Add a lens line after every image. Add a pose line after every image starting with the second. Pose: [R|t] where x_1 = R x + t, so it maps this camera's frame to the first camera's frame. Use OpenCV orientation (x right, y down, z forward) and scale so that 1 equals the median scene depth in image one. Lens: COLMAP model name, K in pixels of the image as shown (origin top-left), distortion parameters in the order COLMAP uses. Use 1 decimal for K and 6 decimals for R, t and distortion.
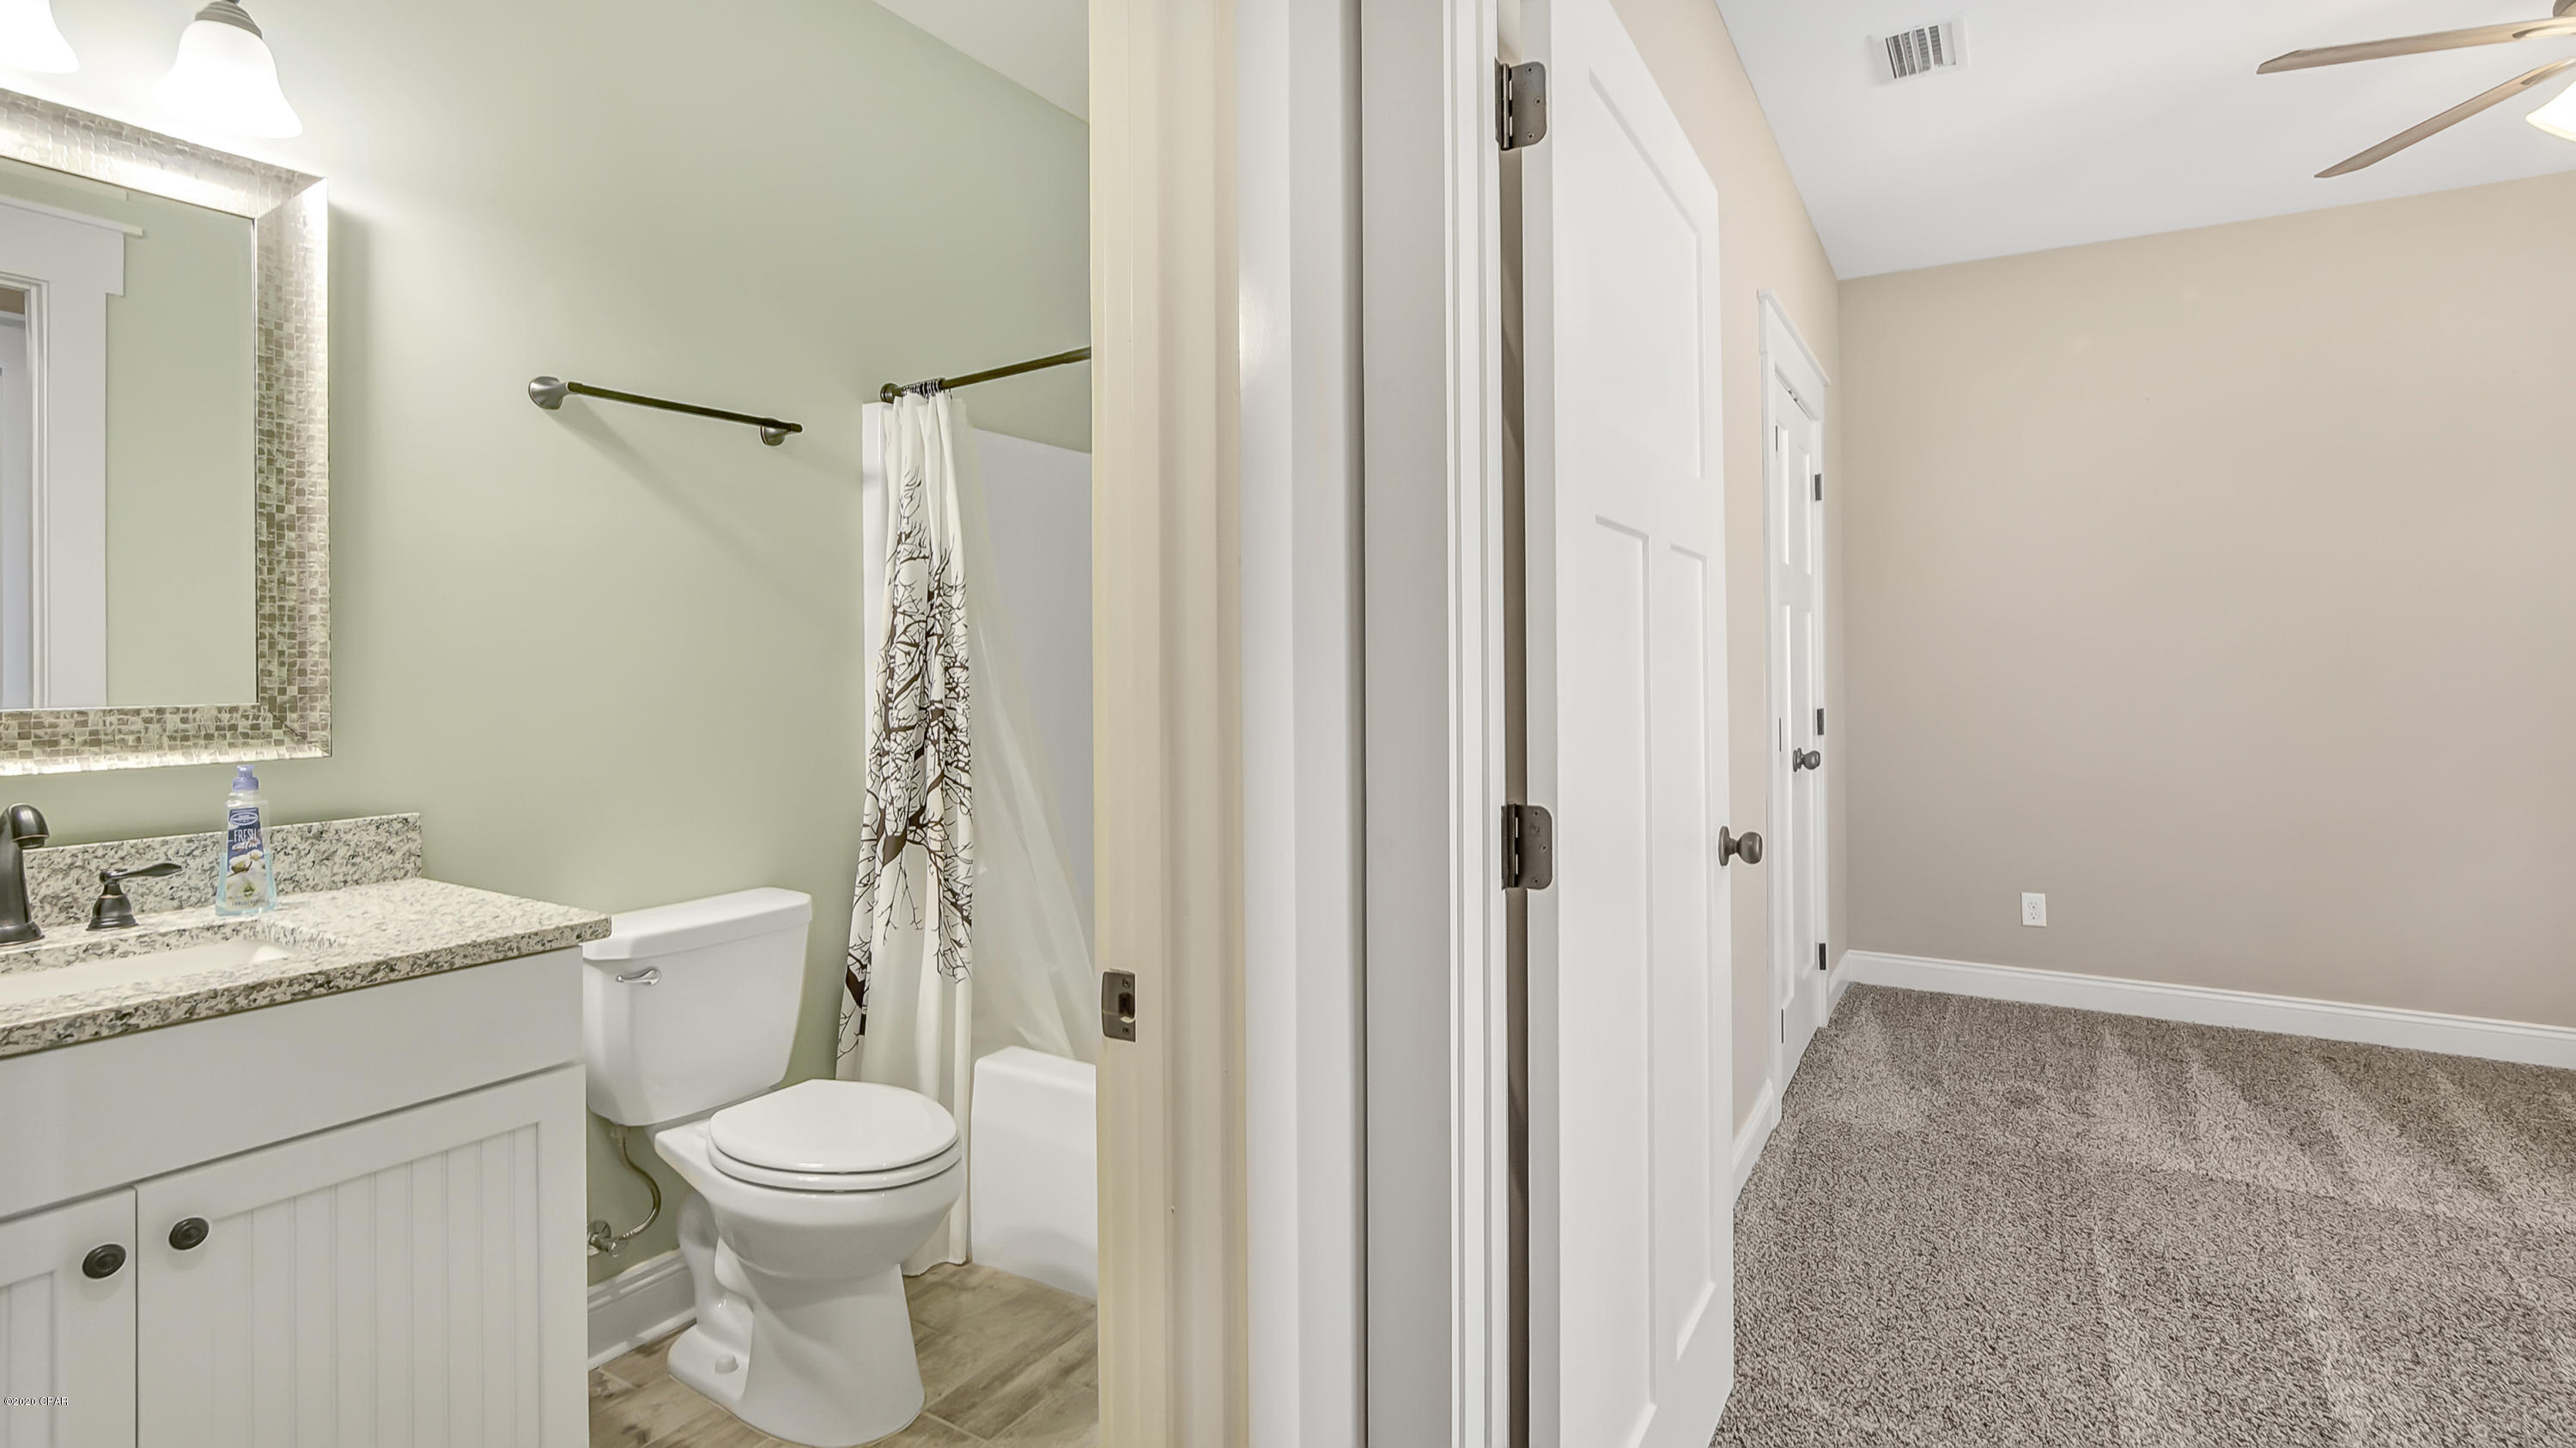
lens RADIAL K [[1234.0, 0, 1269.8], [0, 1234.0, 652.2], [0, 0, 1]] dist [-0.010262, 0.005240]
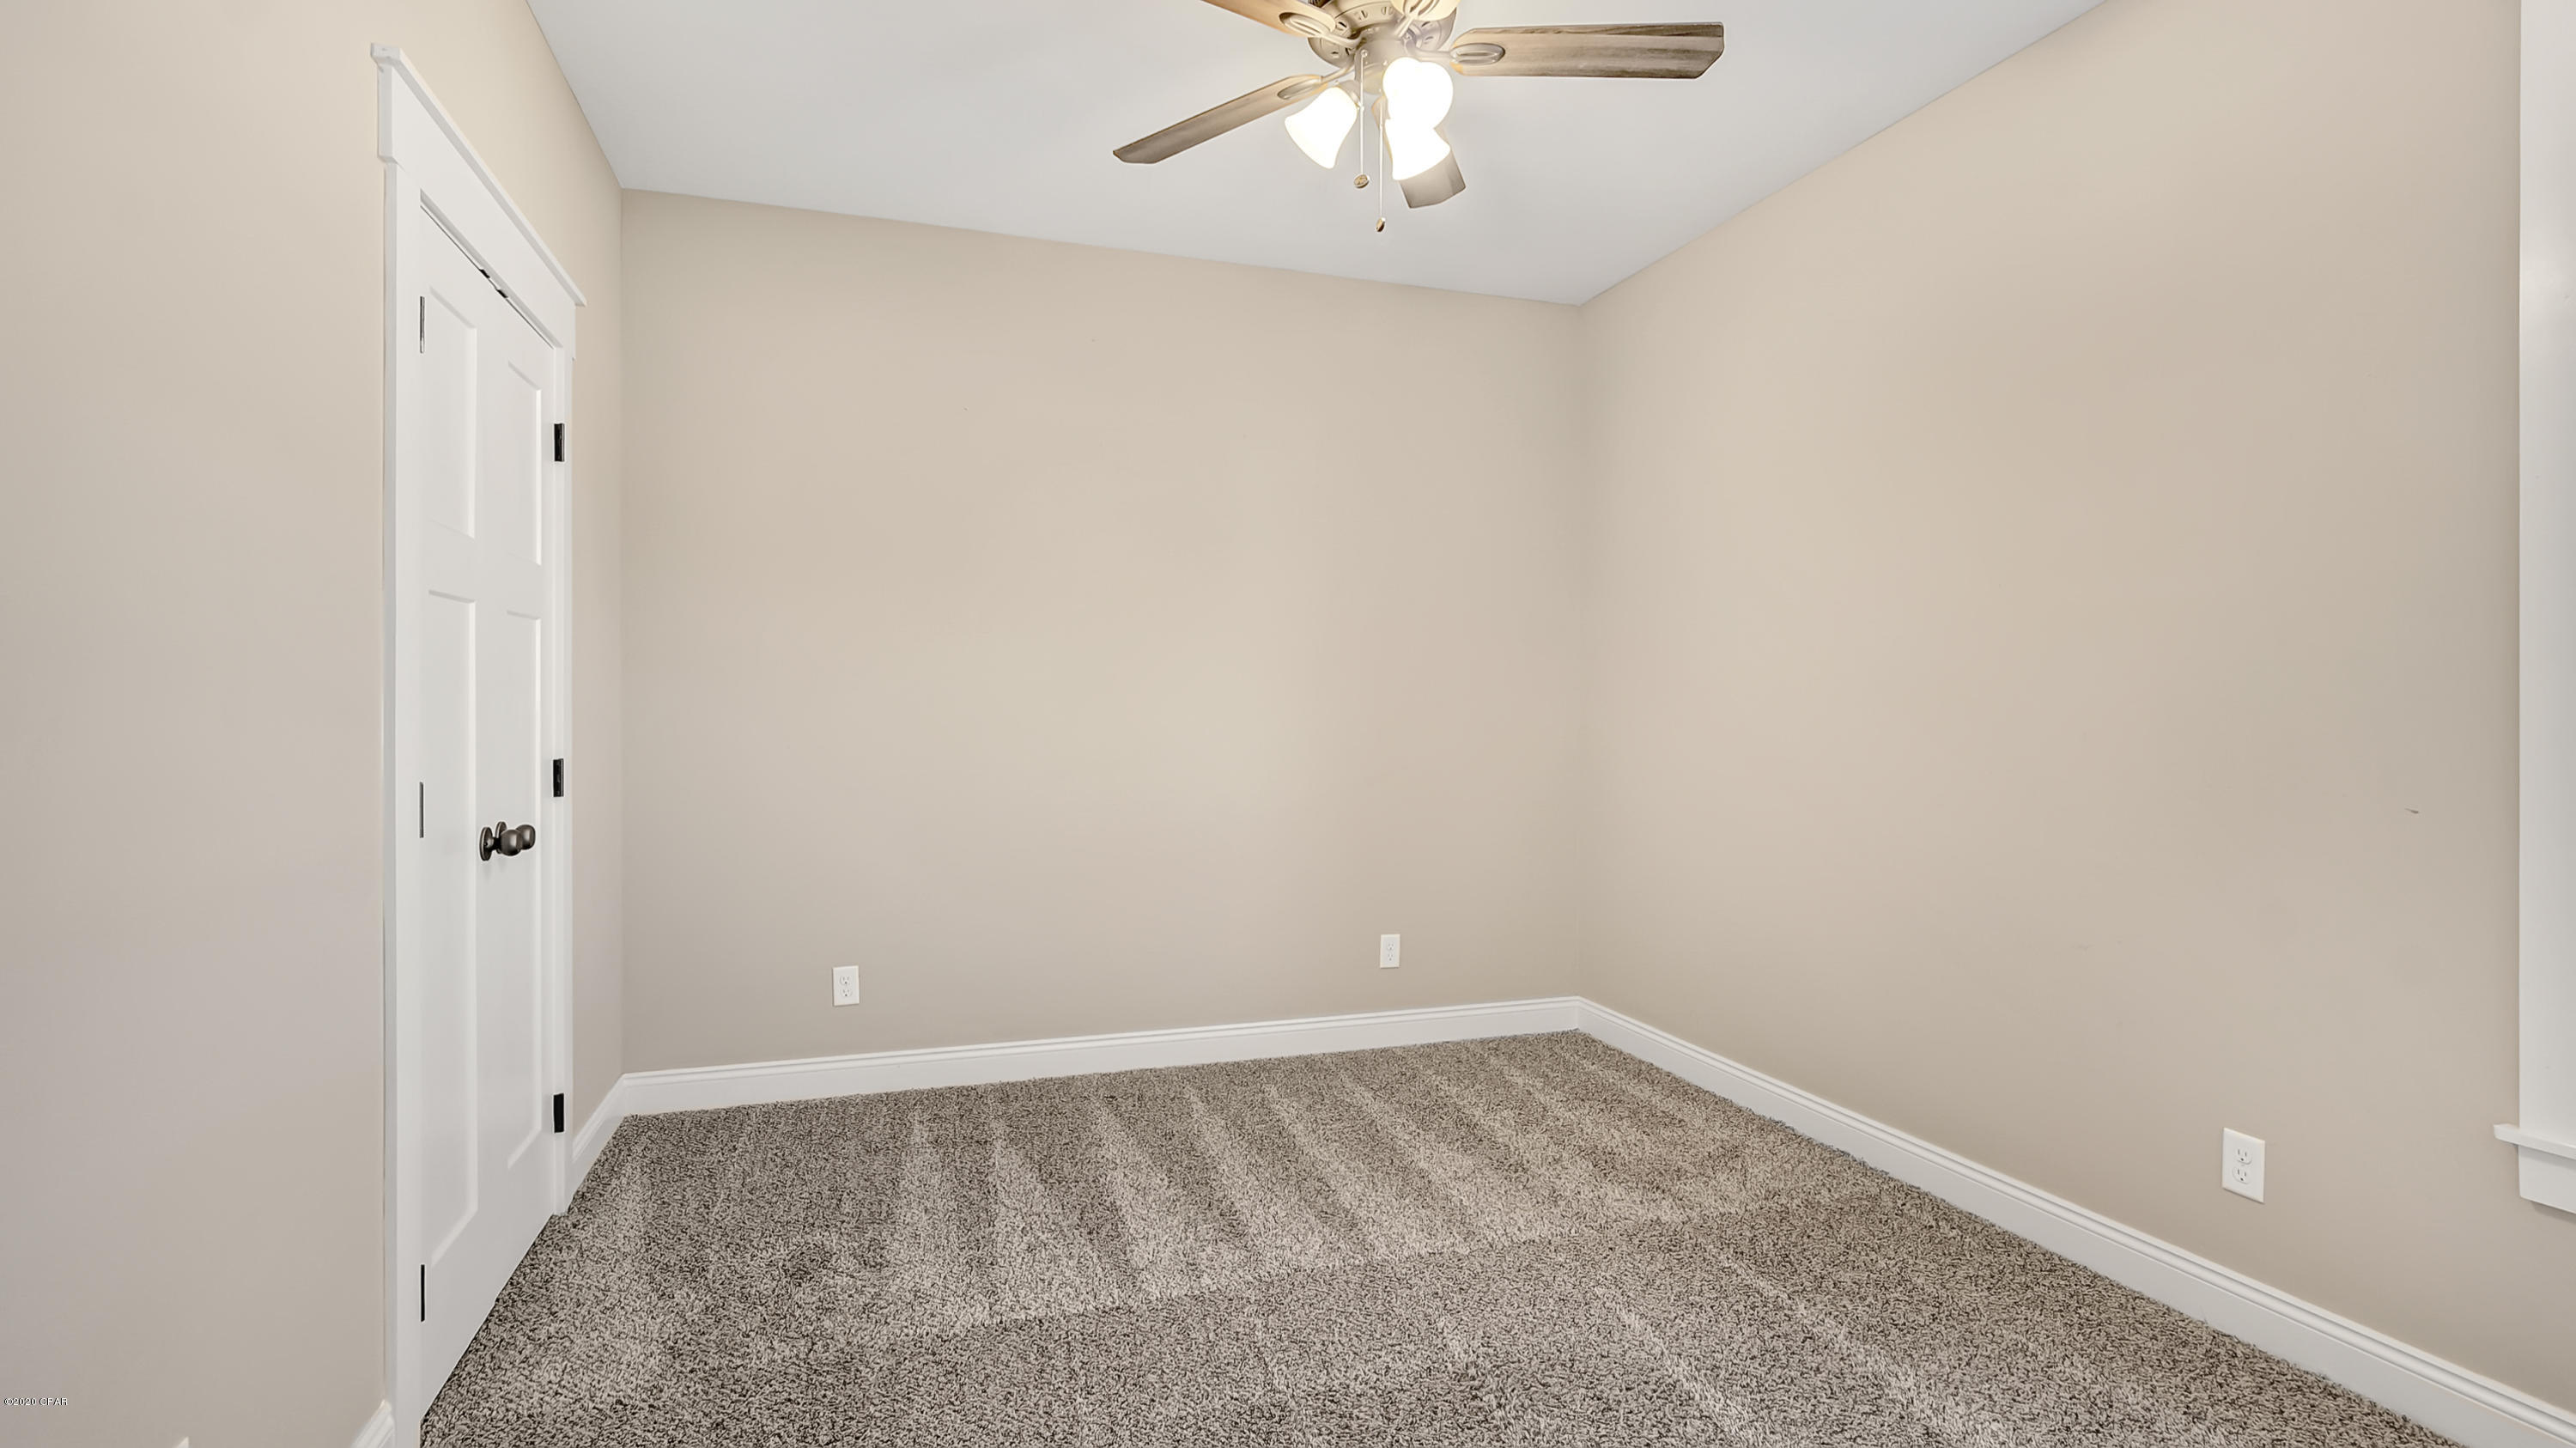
lens RADIAL K [[1234.0, 0, 1283.1], [0, 1234.0, 709.3], [0, 0, 1]] dist [-0.010262, 0.005240]
pose [[0.656081, 0.000190, 0.754690, 0.228818], [-0.014110, 0.999828, 0.012015, 0.003959], [-0.754558, -0.018531, 0.655971, 0.280128]]
